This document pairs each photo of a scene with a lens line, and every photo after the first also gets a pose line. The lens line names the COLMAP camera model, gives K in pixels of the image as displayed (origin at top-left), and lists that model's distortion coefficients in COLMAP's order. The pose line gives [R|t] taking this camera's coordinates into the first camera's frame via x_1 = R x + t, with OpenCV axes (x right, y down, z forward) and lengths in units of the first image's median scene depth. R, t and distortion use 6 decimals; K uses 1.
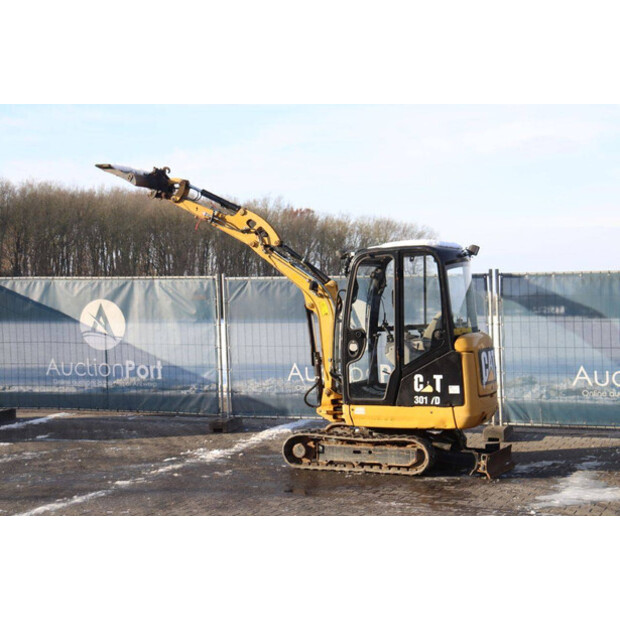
lens RADIAL K [[1321.2, 0, 310.0], [0, 1321.2, 310.0], [0, 0, 1]] dist [0.046420, 0.112372]
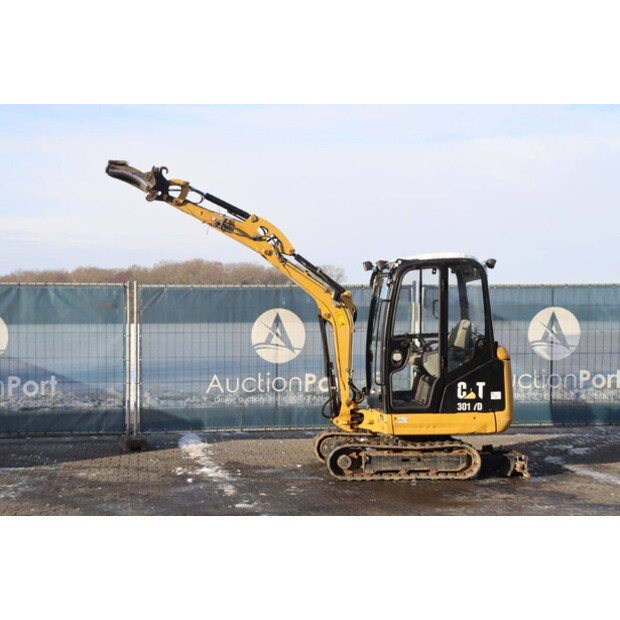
lens RADIAL K [[1321.2, 0, 310.0], [0, 1321.2, 310.0], [0, 0, 1]] dist [0.046420, 0.112372]
pose [[0.866684, 0.003997, 0.498841, -0.531292], [-0.000372, 0.999973, -0.007366, -0.000130], [-0.498857, 0.006199, 0.866662, 0.155700]]
